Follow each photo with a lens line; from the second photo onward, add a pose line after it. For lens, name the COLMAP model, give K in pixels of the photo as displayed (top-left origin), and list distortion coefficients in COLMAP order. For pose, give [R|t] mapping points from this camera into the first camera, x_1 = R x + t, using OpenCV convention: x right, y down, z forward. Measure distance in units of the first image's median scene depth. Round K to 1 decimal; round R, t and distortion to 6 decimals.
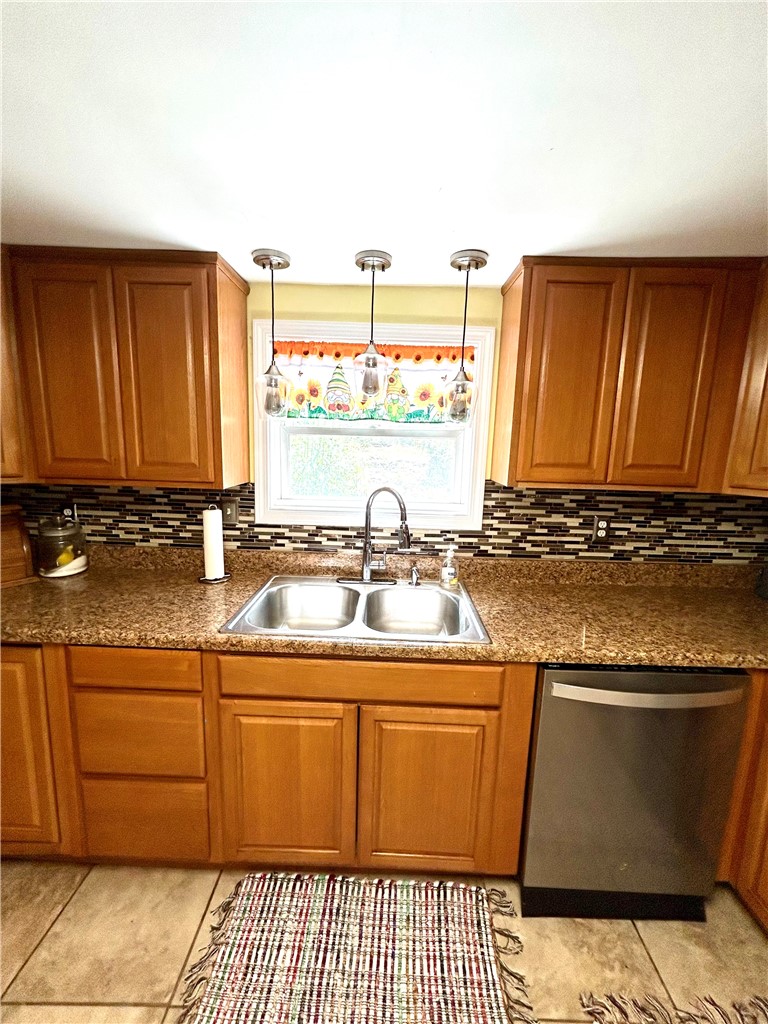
lens RADIAL K [[415.3, 0, 387.9], [0, 415.3, 507.2], [0, 0, 1]] dist [0.002037, -0.000192]
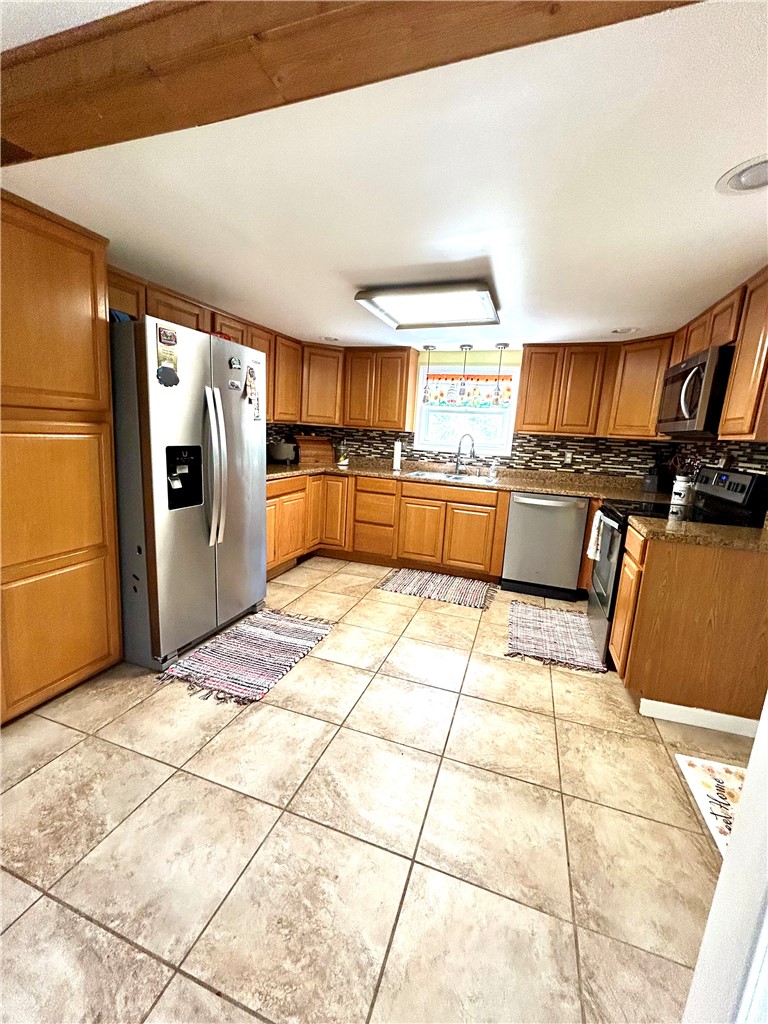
lens RADIAL K [[415.3, 0, 385.7], [0, 415.3, 511.4], [0, 0, 1]] dist [0.002037, -0.000192]
pose [[0.948180, 0.083355, -0.306605, 0.301094], [-0.079367, 0.996520, 0.025475, 0.352593], [0.307661, 0.000179, 0.951496, -1.359334]]
